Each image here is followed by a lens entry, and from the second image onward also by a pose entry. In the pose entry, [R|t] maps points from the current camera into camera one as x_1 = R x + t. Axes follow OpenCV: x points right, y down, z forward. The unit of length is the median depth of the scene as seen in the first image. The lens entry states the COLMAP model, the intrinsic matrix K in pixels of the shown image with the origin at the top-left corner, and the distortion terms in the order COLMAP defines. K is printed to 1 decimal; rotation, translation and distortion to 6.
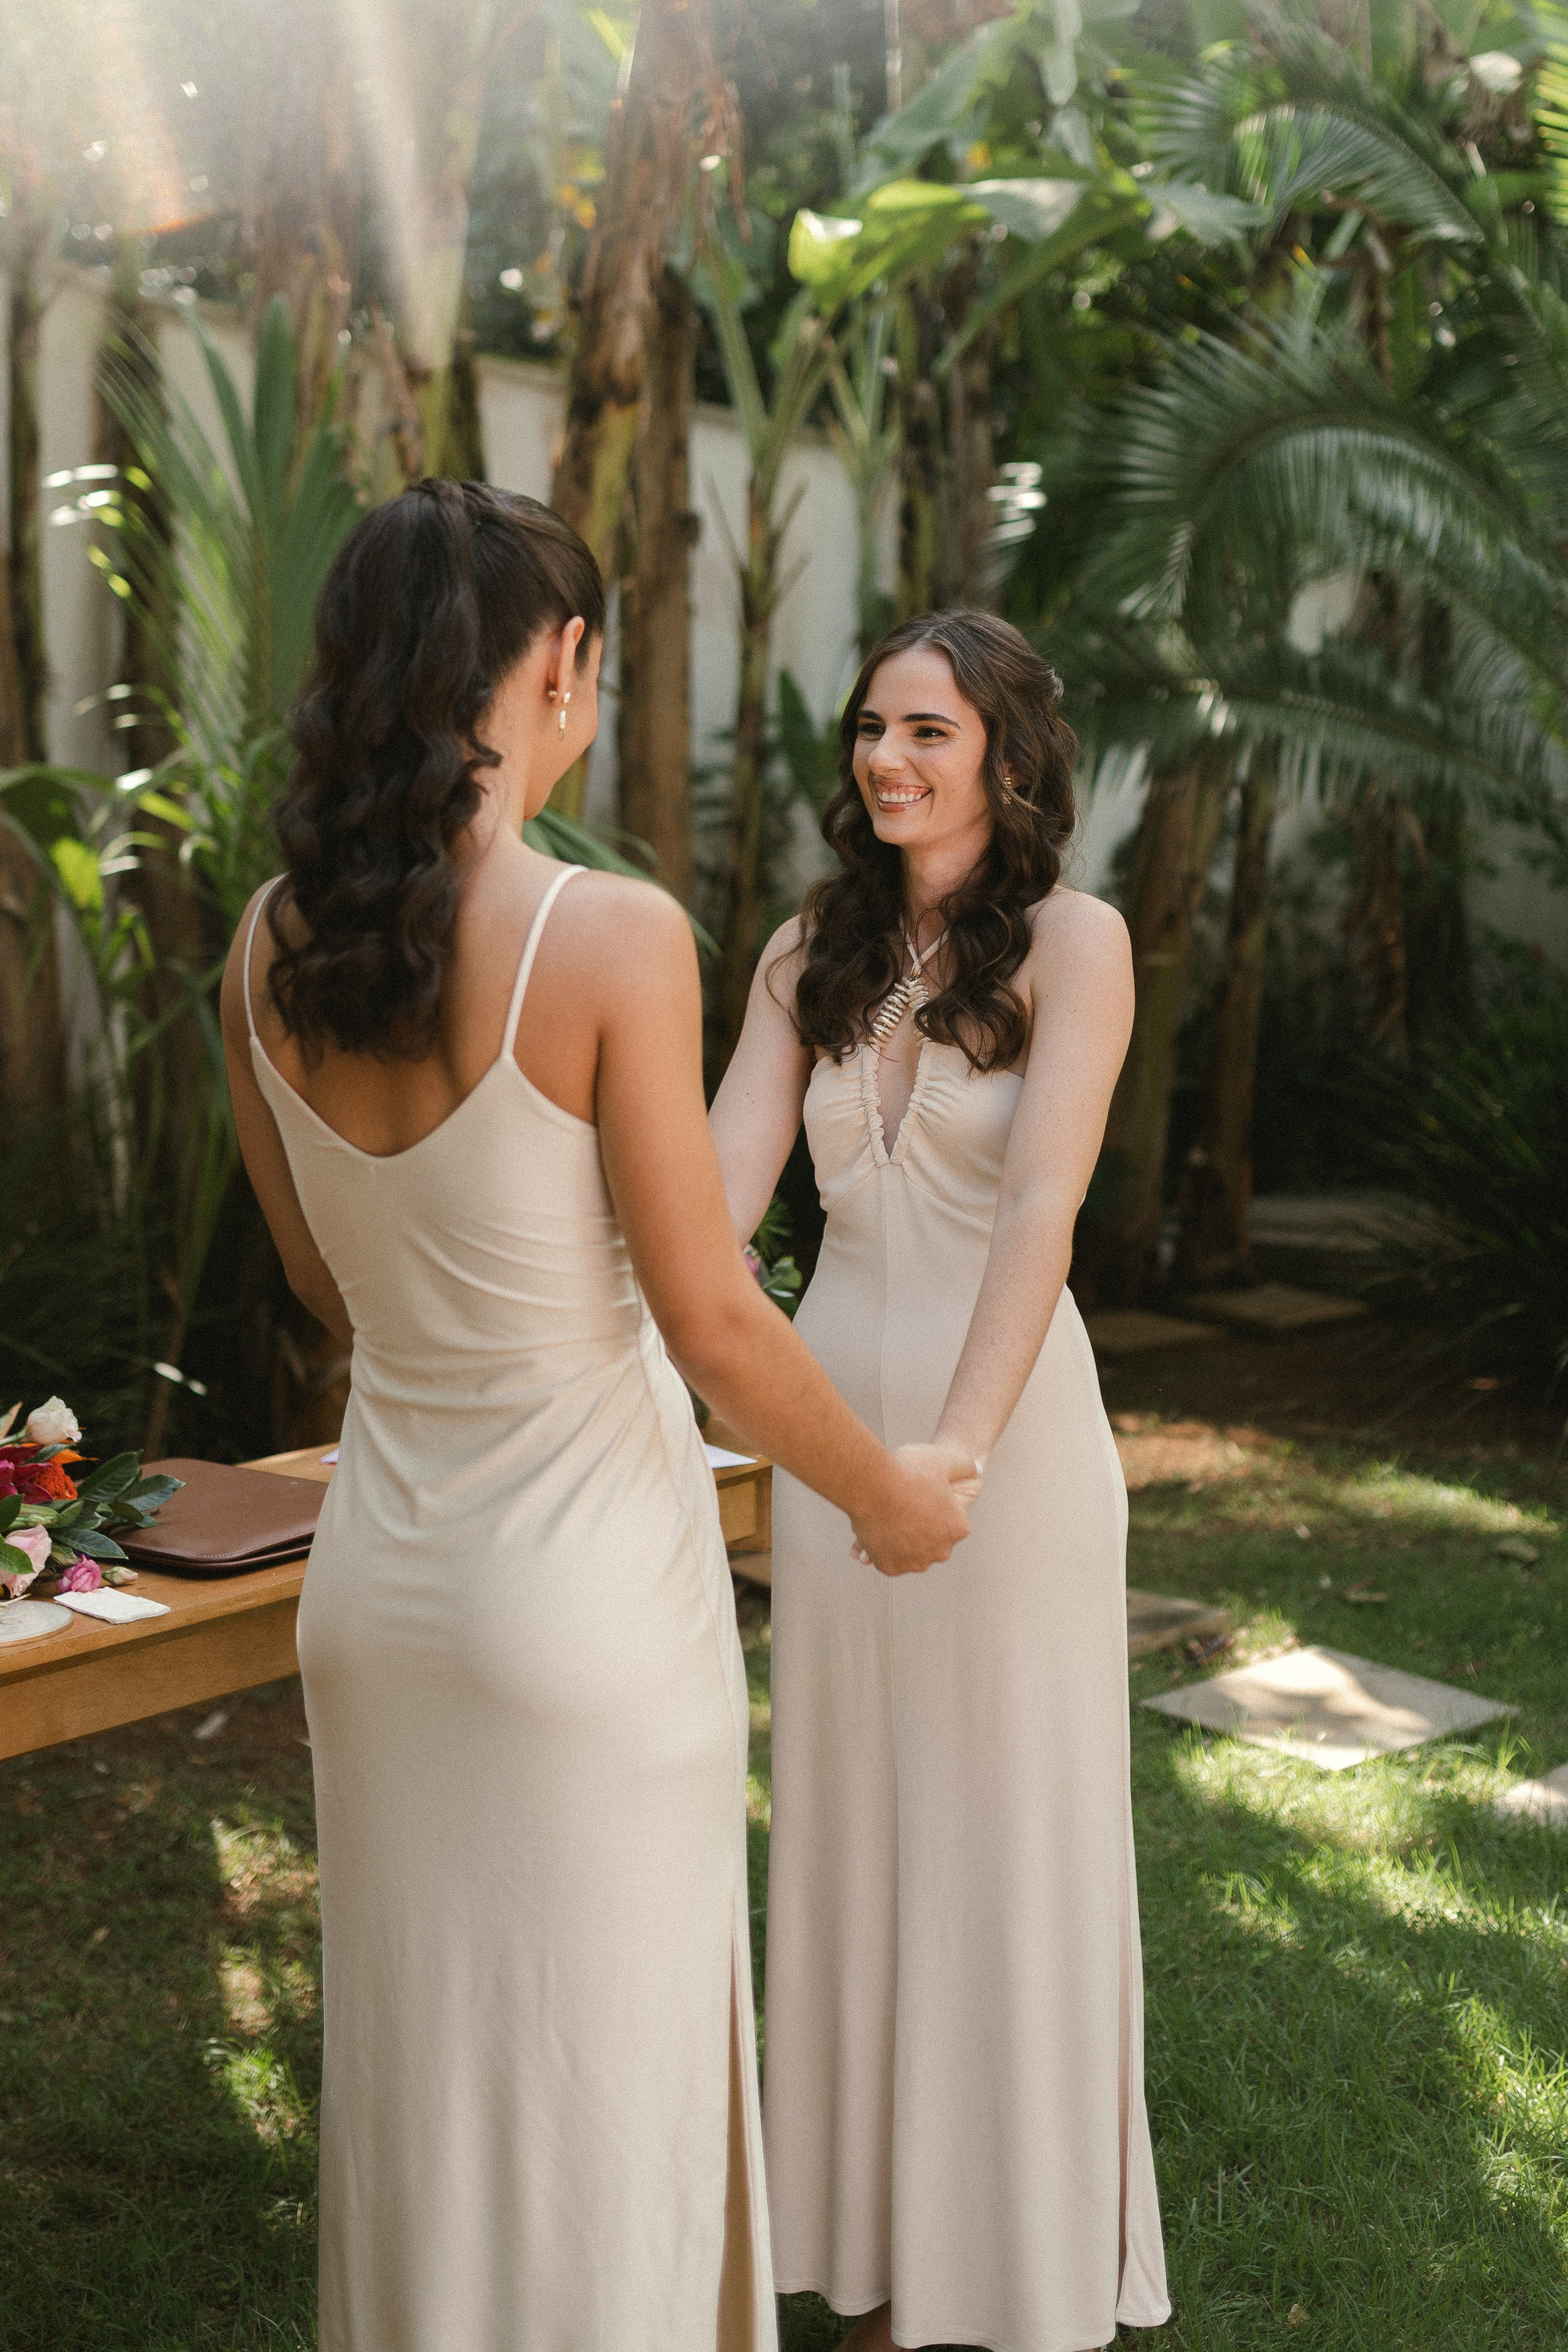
lens RADIAL K [[2822.6, 0, 784.0], [0, 2822.6, 1176.0], [0, 0, 1]] dist [0.002032, 0.119989]
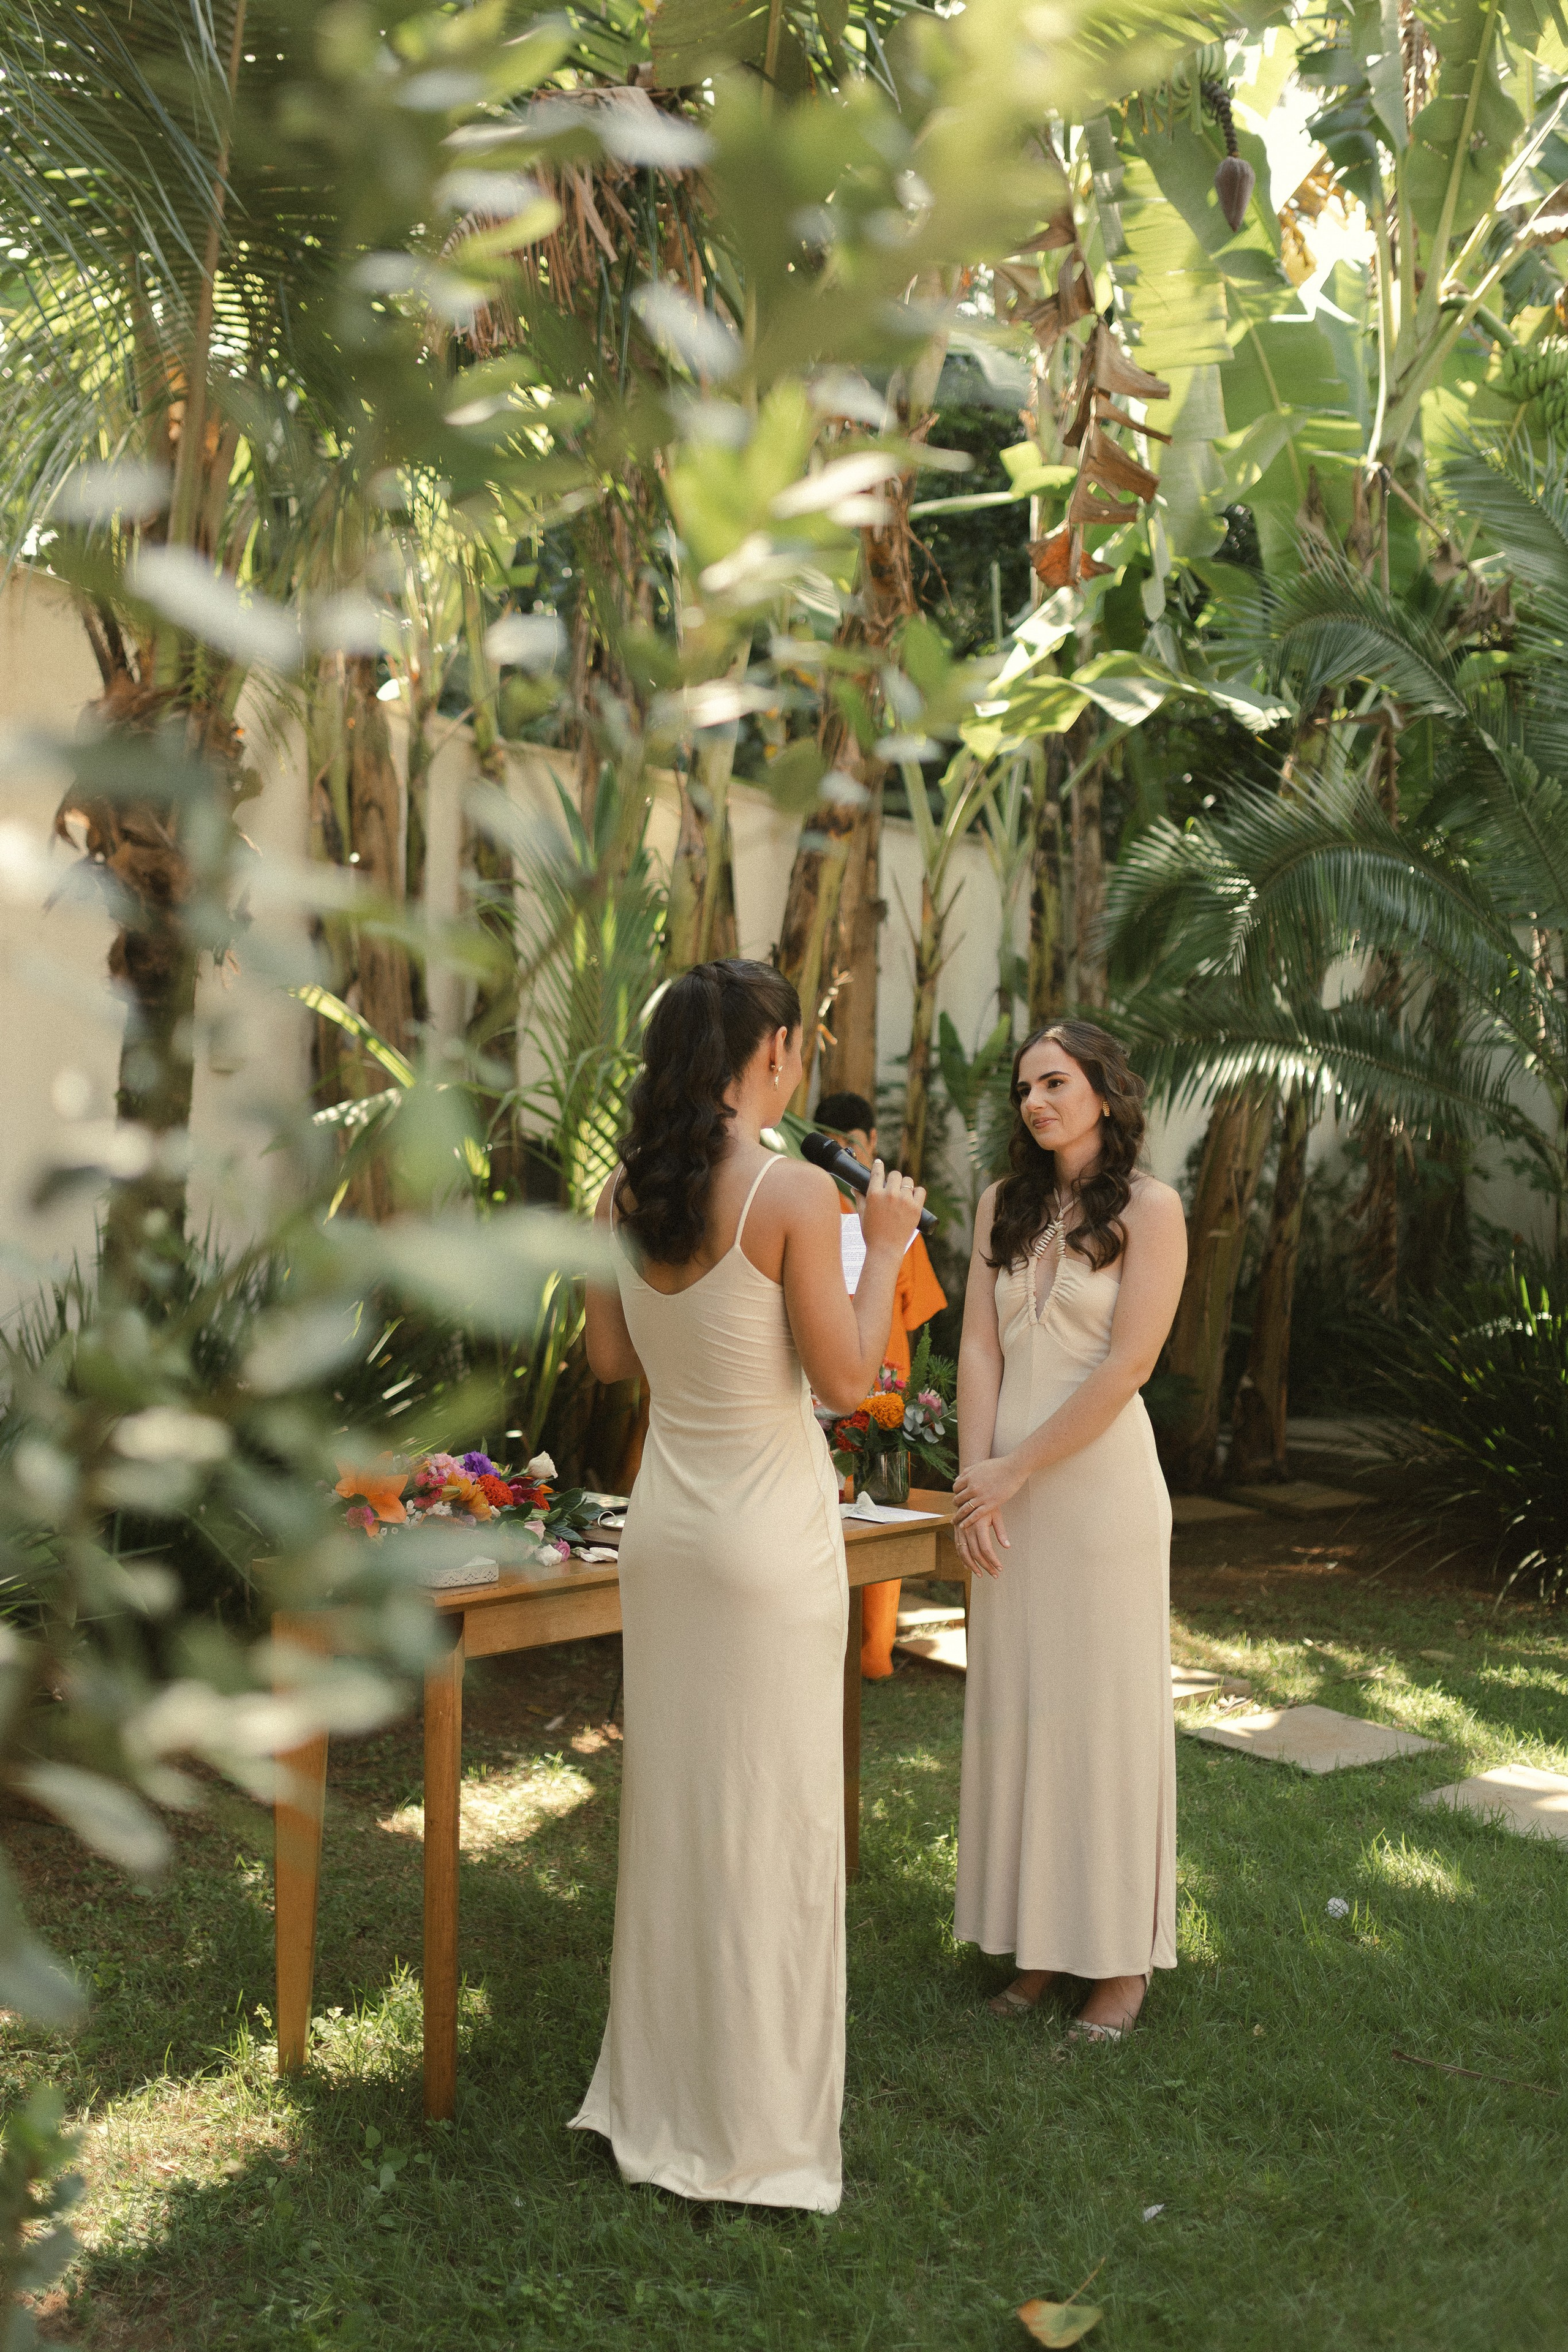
lens RADIAL K [[2822.6, 0, 784.0], [0, 2822.6, 1176.0], [0, 0, 1]] dist [0.002032, 0.119989]
pose [[0.998996, 0.026167, -0.036369, -0.025198], [-0.029609, 0.994786, -0.097589, 0.032627], [0.033625, 0.098568, 0.994562, -0.338546]]
